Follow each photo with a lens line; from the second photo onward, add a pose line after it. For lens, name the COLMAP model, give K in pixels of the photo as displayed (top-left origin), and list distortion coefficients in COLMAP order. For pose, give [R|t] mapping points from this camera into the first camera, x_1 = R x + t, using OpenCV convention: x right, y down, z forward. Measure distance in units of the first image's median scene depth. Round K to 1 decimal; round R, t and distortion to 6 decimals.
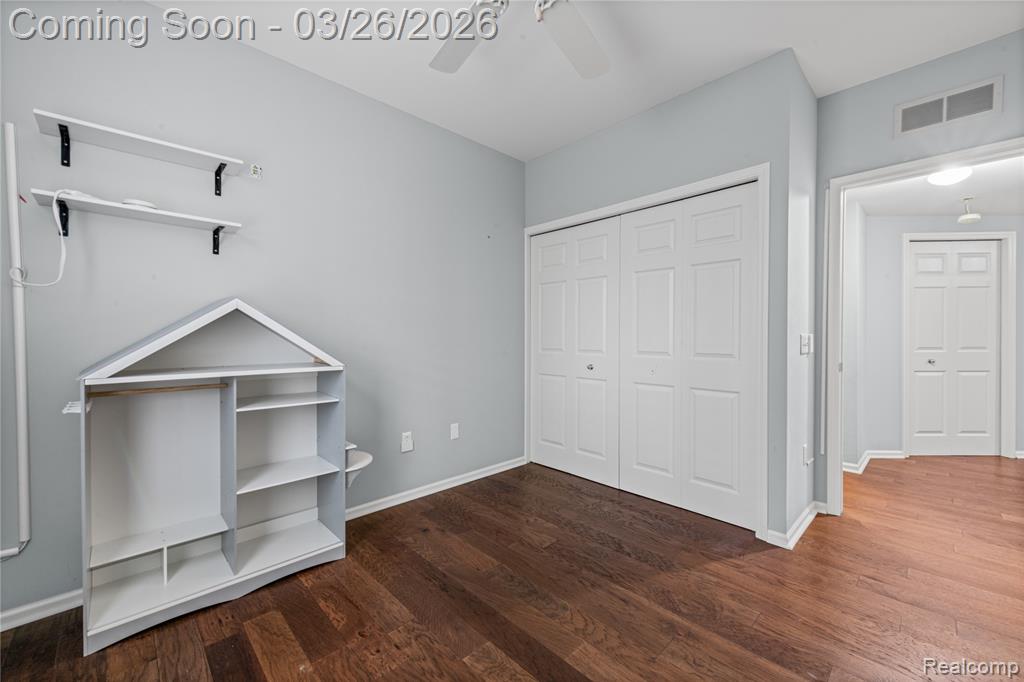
lens RADIAL K [[409.6, 0, 510.6], [0, 409.6, 338.2], [0, 0, 1]] dist [0.010614, -0.000057]
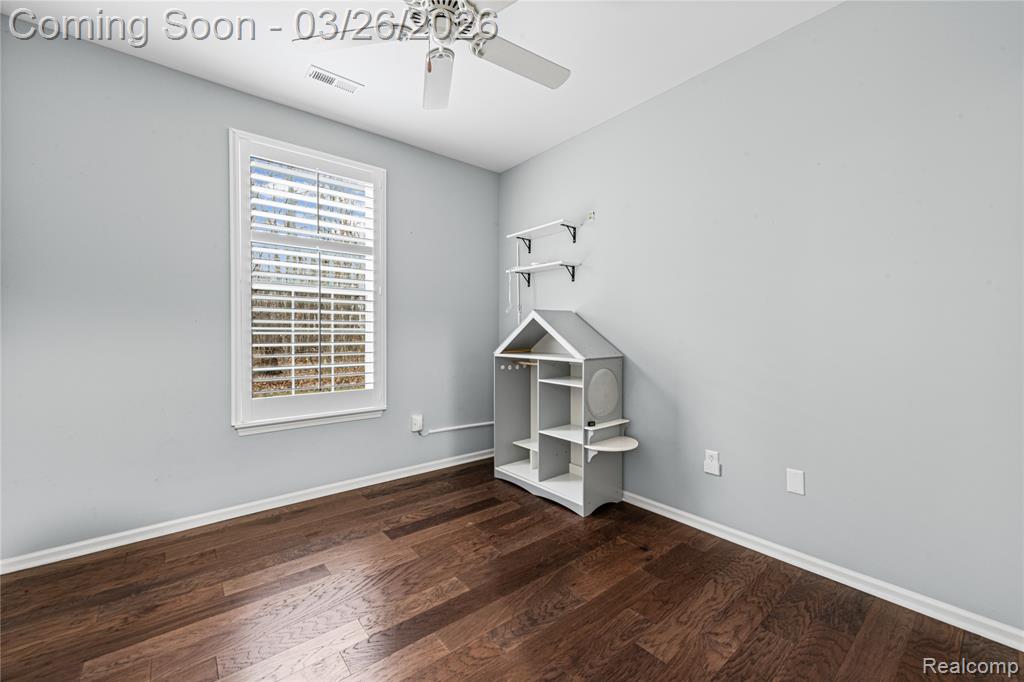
lens RADIAL K [[409.6, 0, 510.6], [0, 409.6, 338.2], [0, 0, 1]] dist [0.010614, -0.000057]
pose [[-0.083585, 0.010699, -0.996443, 0.937603], [-0.007776, 0.999905, 0.011389, -0.009015], [0.996470, 0.008700, -0.083494, 1.013055]]
